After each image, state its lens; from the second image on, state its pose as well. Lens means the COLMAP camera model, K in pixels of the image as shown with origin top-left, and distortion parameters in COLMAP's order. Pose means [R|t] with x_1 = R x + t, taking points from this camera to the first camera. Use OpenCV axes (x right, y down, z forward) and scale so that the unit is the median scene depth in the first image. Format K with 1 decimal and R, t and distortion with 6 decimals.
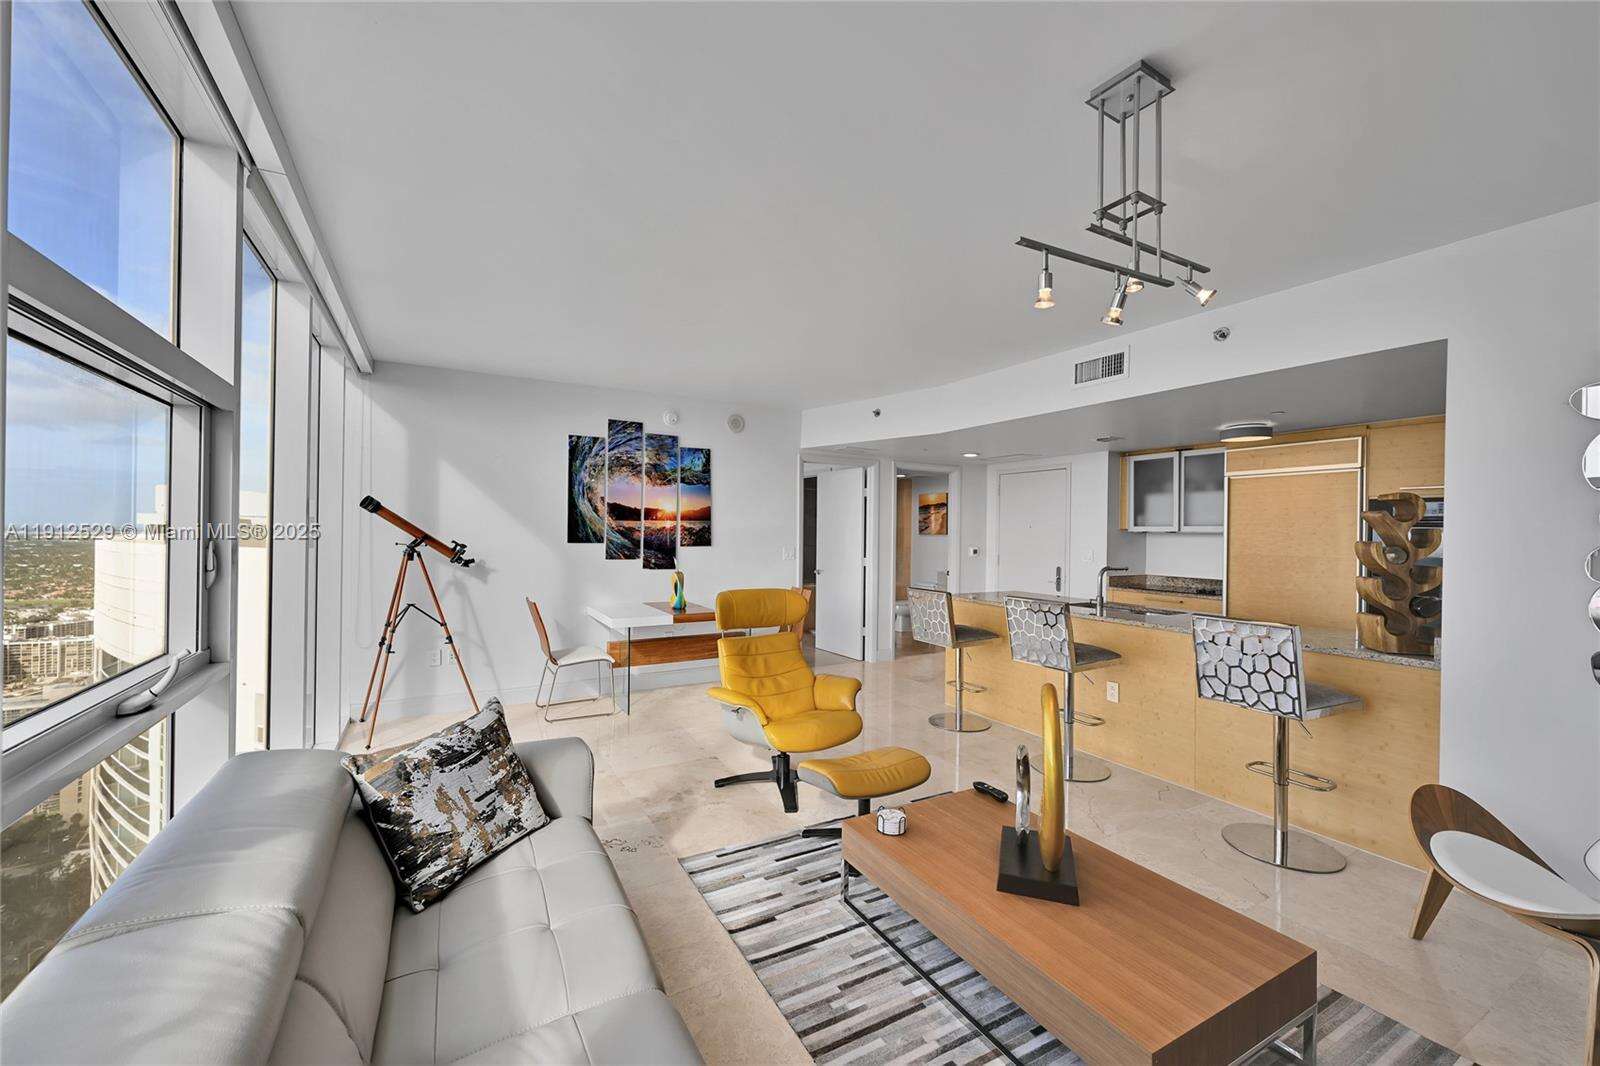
lens RADIAL K [[629.2, 0, 796.0], [0, 629.2, 534.0], [0, 0, 1]] dist [-0.002114, 0.000314]
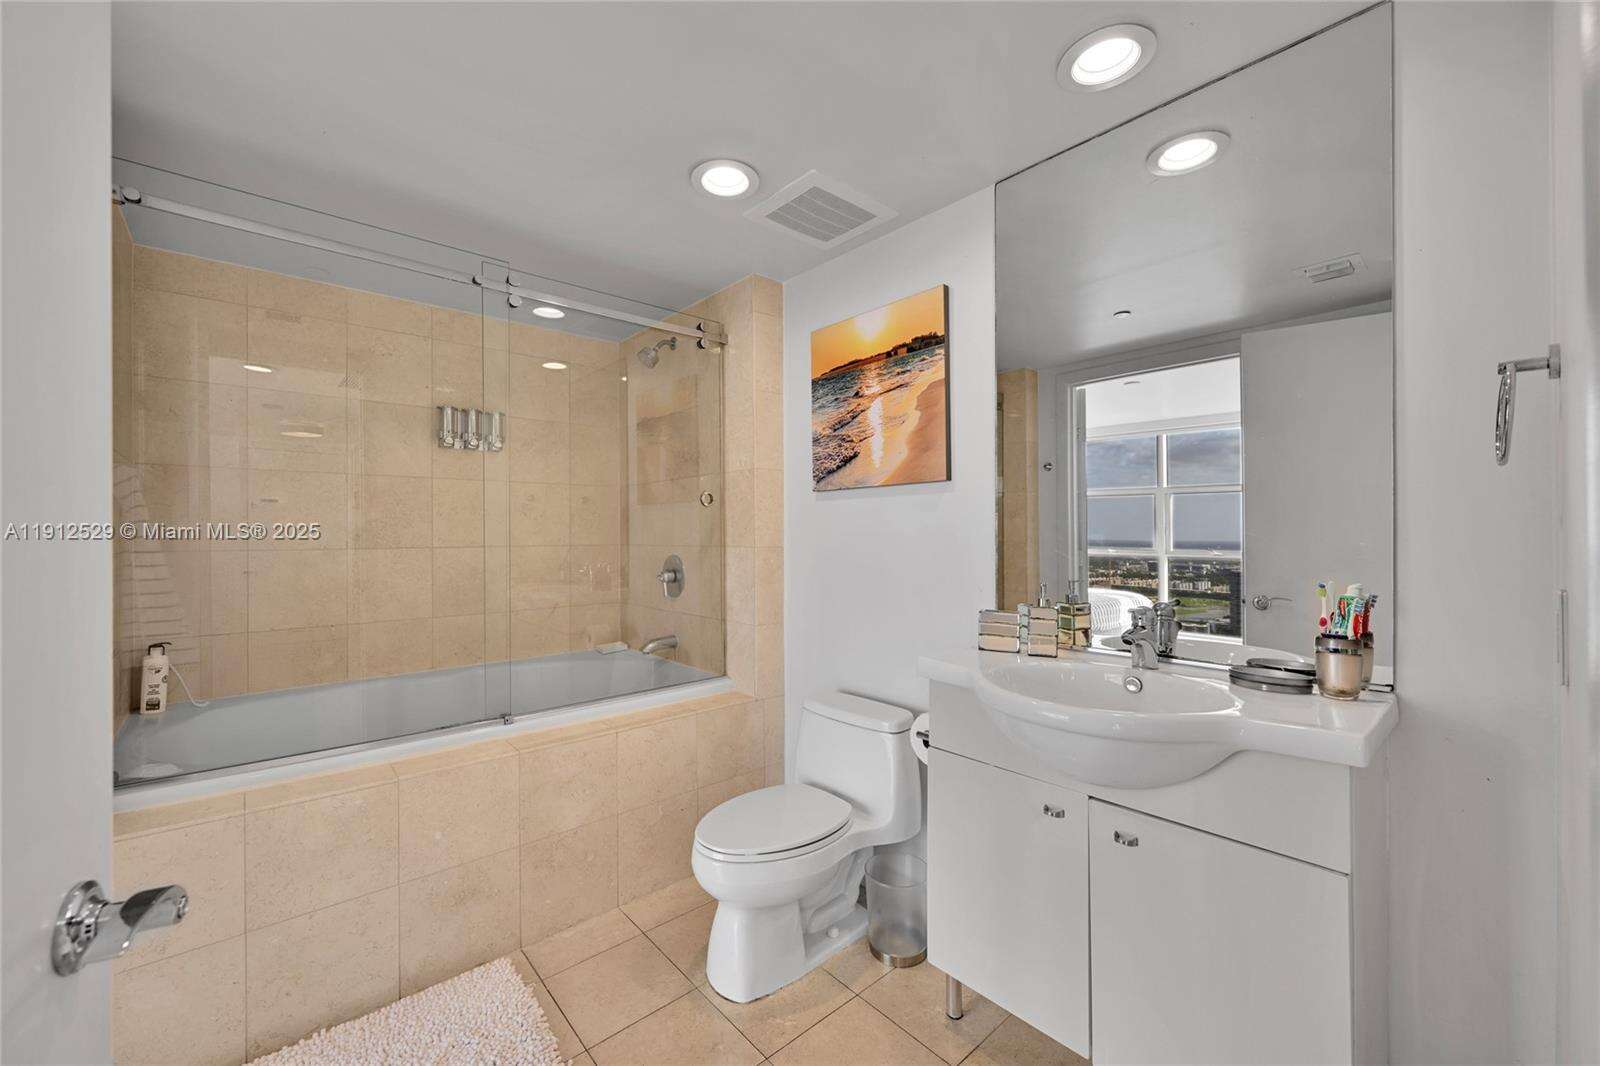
lens RADIAL K [[629.2, 0, 802.7], [0, 629.2, 530.3], [0, 0, 1]] dist [-0.002114, 0.000314]
pose [[0.977859, -0.020161, 0.208291, 0.296503], [0.020500, 0.999790, 0.000534, 0.033289], [-0.208258, 0.003748, 0.978067, 1.620067]]
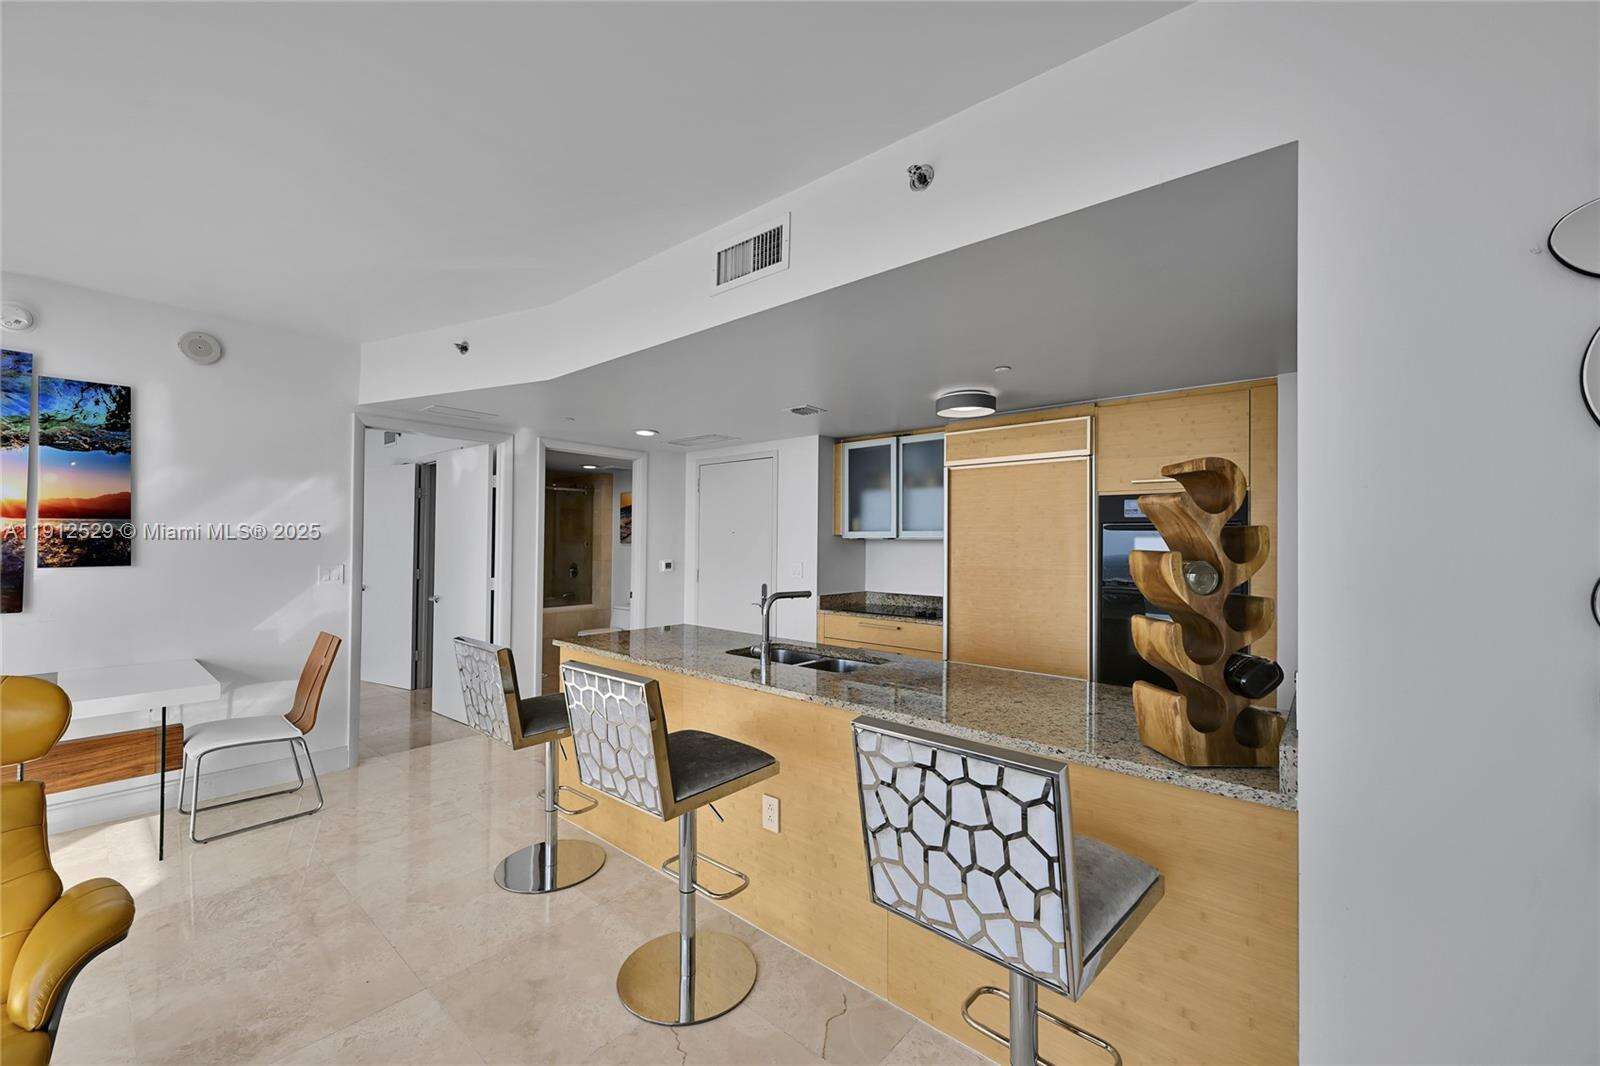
lens RADIAL K [[629.2, 0, 797.7], [0, 629.2, 533.8], [0, 0, 1]] dist [-0.002114, 0.000314]
pose [[0.939596, 0.000840, 0.342285, 0.285721], [0.004320, 0.999888, -0.014313, 0.002486], [-0.342259, 0.014927, 0.939487, 0.386485]]
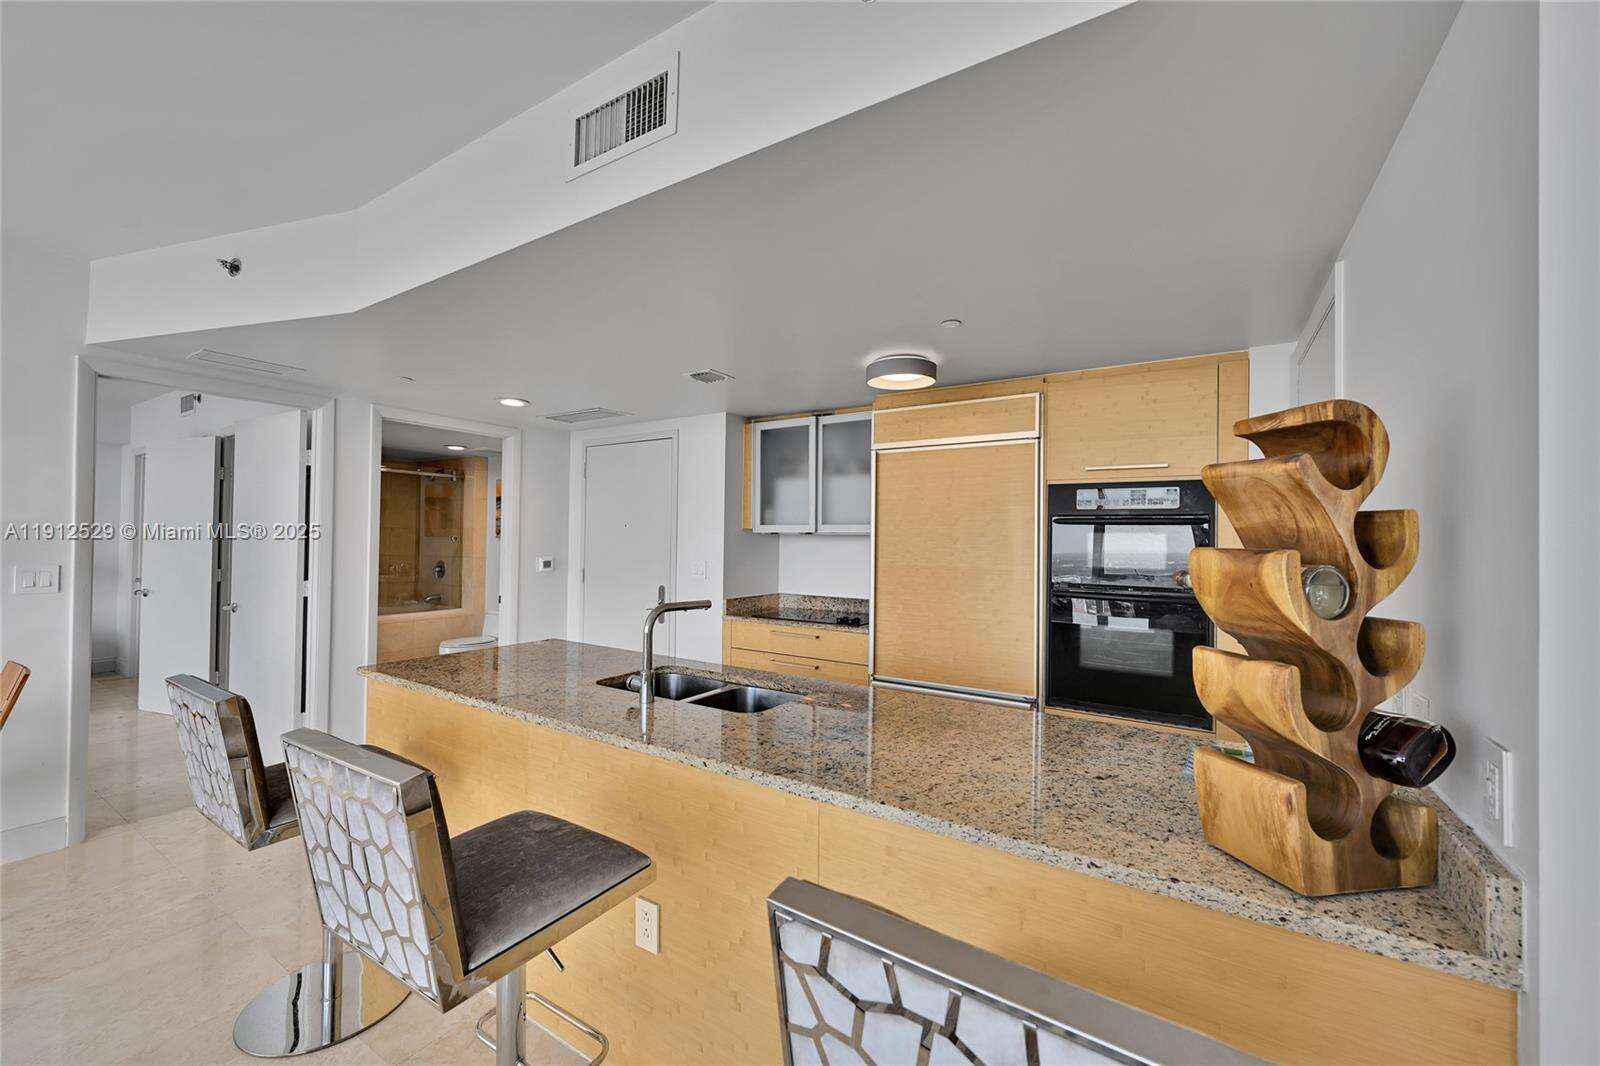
lens RADIAL K [[629.2, 0, 796.7], [0, 629.2, 535.4], [0, 0, 1]] dist [-0.002114, 0.000314]
pose [[0.882735, 0.002784, 0.469862, 0.346170], [0.000044, 0.999982, -0.006009, 0.004366], [-0.469870, 0.005325, 0.882719, 0.520611]]
